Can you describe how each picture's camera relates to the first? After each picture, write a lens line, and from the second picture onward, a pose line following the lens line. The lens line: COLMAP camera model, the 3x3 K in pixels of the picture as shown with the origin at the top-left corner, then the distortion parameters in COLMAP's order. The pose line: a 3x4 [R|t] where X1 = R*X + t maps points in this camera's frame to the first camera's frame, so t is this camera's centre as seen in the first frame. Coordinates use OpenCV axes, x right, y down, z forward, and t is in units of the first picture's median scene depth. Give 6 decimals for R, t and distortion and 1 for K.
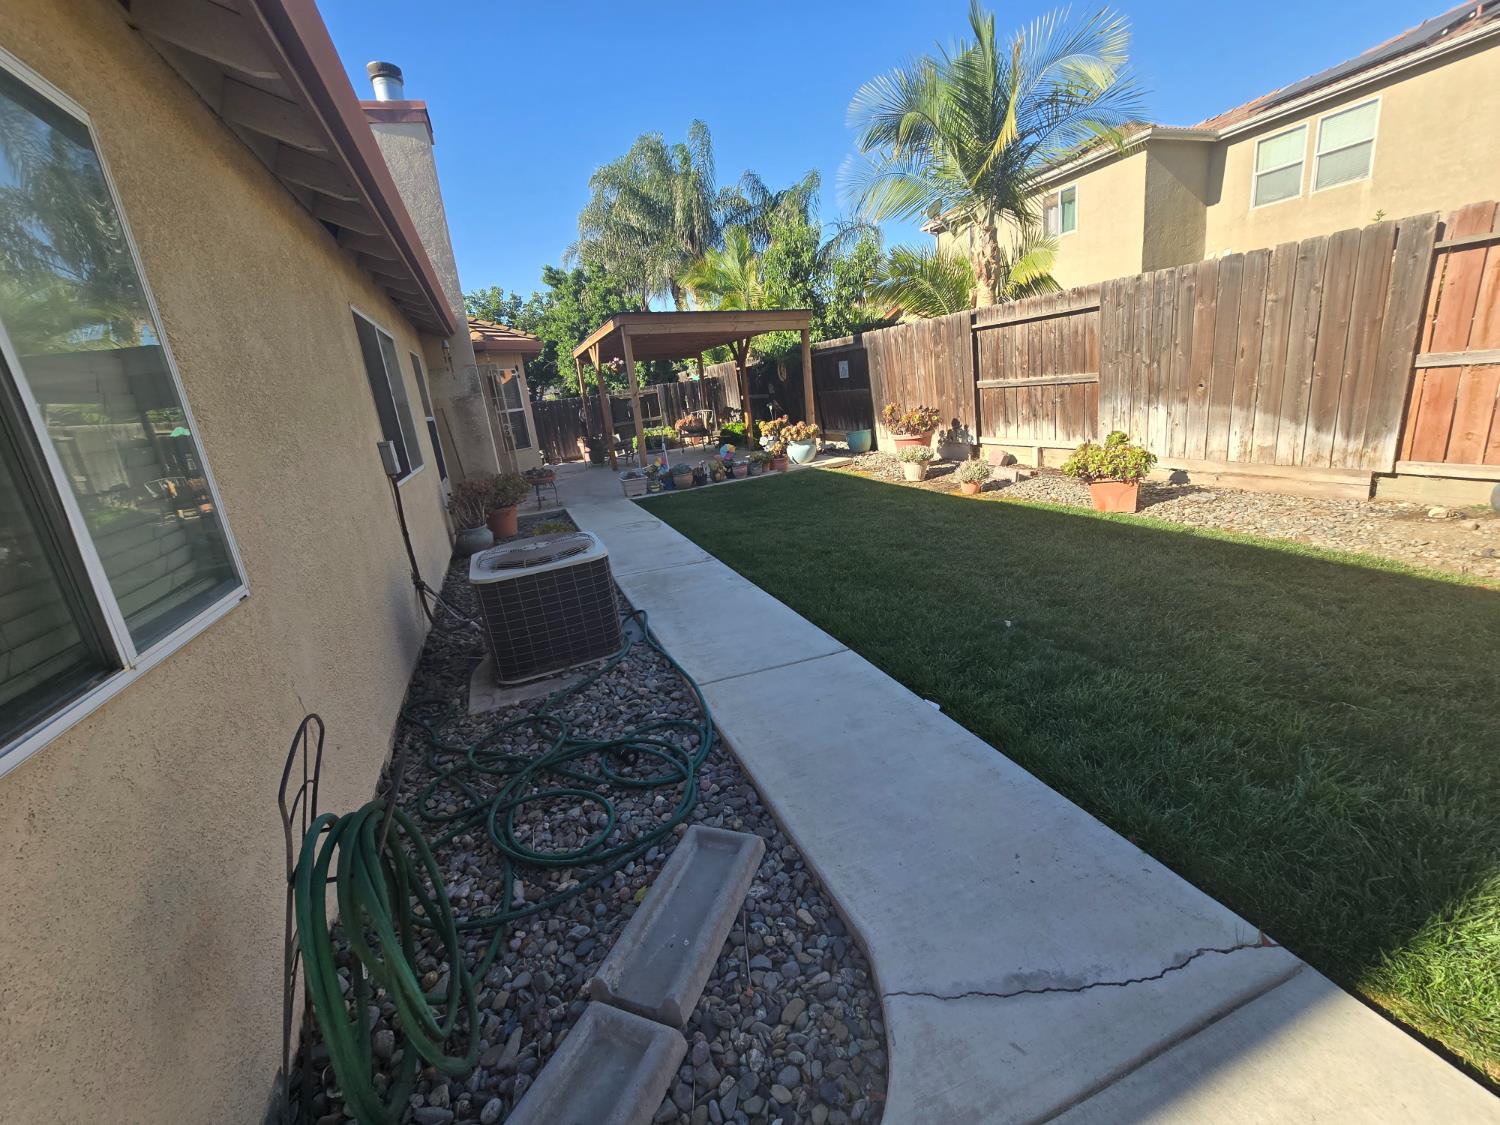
lens RADIAL K [[641.0, 0, 750.6], [0, 641.0, 557.0], [0, 0, 1]] dist [0.000320, 0.000125]
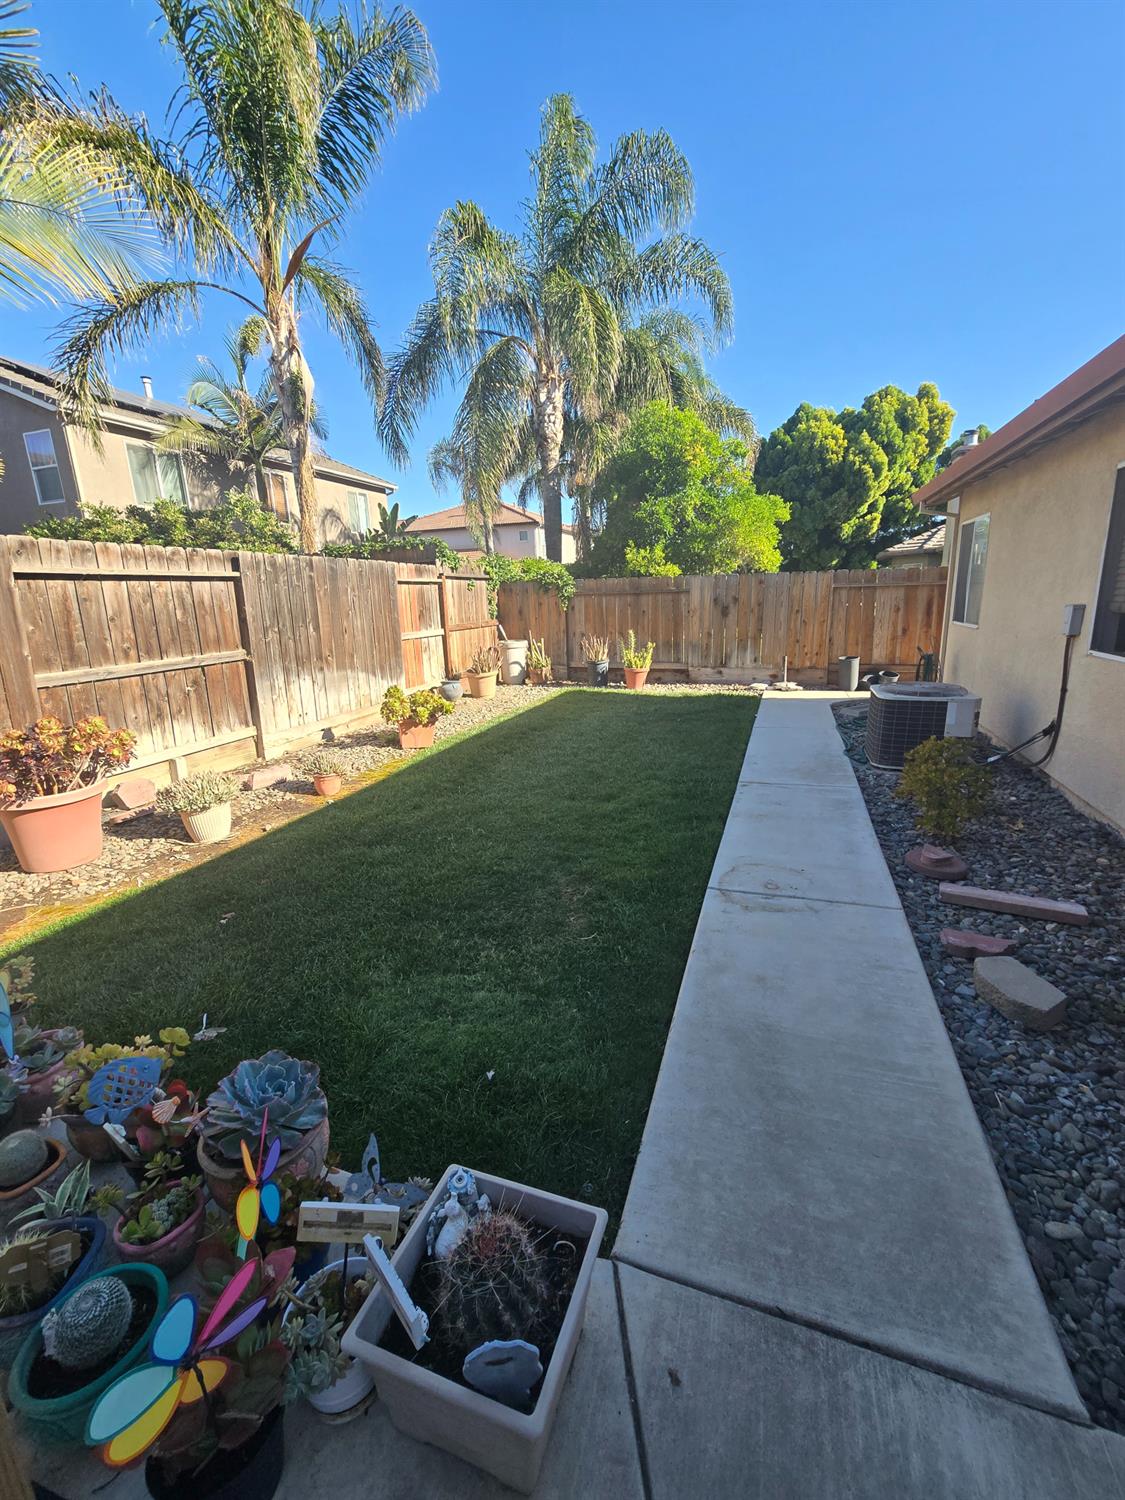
lens RADIAL K [[641.0, 0, 570.4], [0, 641.0, 748.4], [0, 0, 1]] dist [0.000320, 0.000125]
pose [[-0.763560, -0.017762, 0.645493, -0.363862], [0.279147, 0.892313, 0.354759, -0.343946], [-0.582283, 0.451067, -0.676376, 1.356258]]
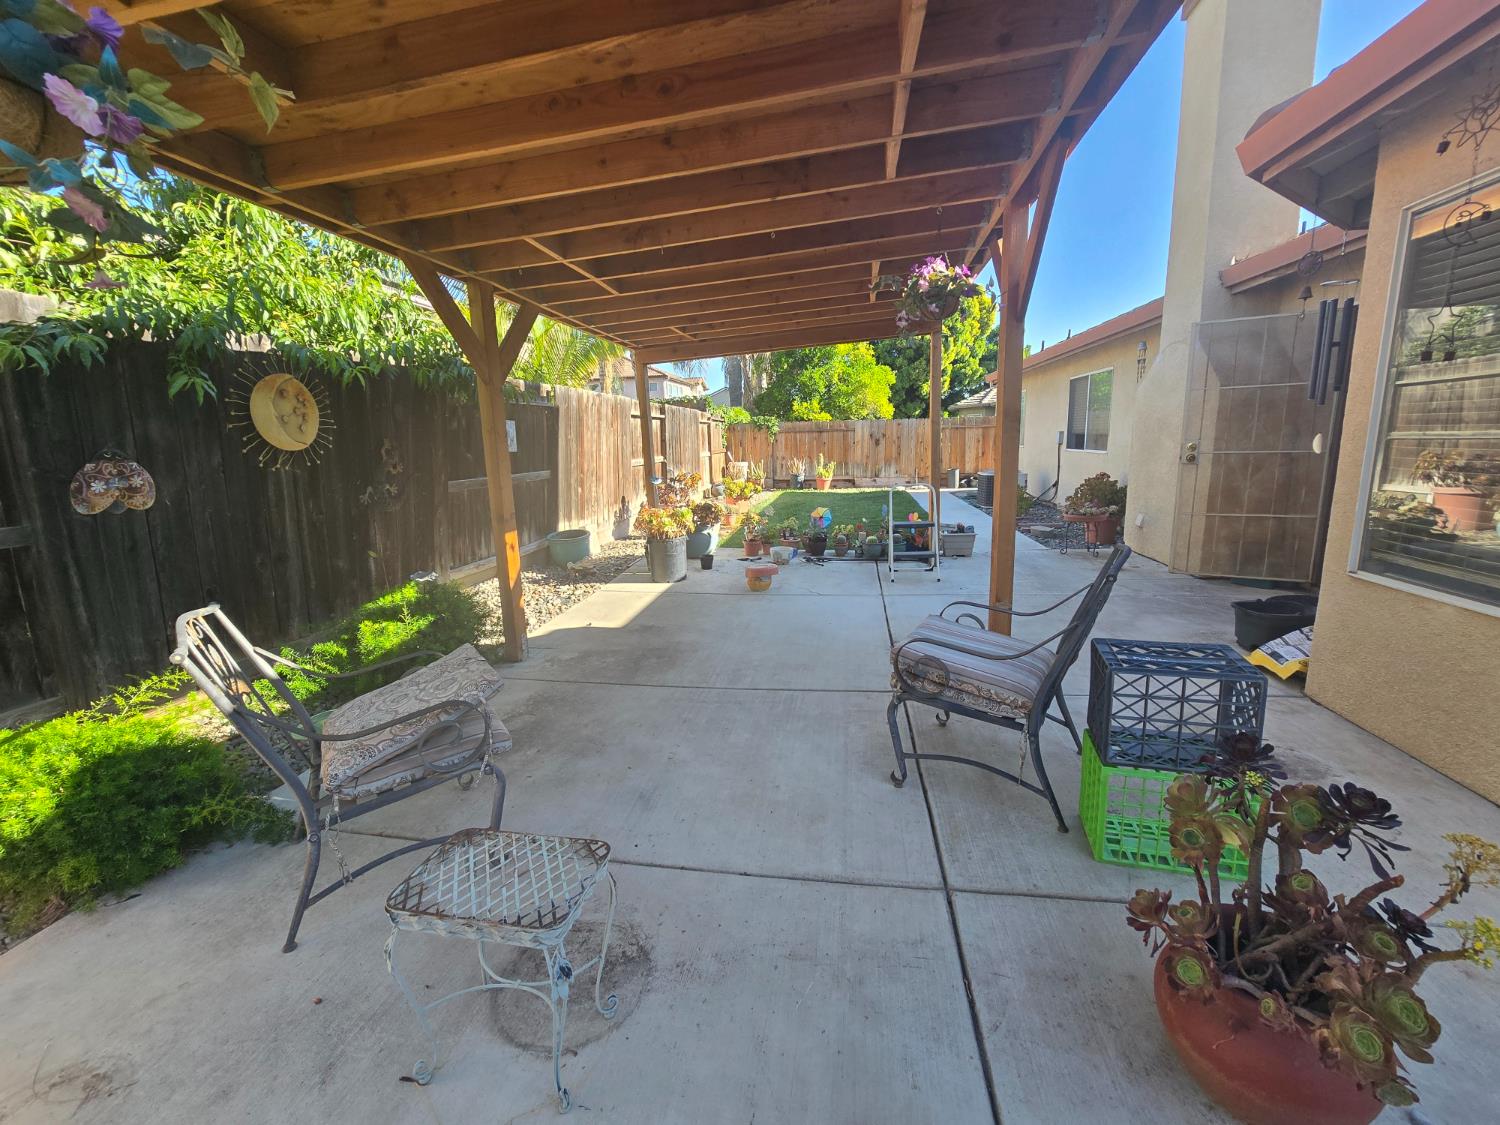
lens RADIAL K [[641.0, 0, 750.6], [0, 641.0, 557.0], [0, 0, 1]] dist [0.000320, 0.000125]
pose [[-0.856956, 0.040168, 0.513822, -0.473051], [0.249892, 0.904315, 0.346077, -0.551201], [-0.450756, 0.424973, -0.784995, 2.237764]]
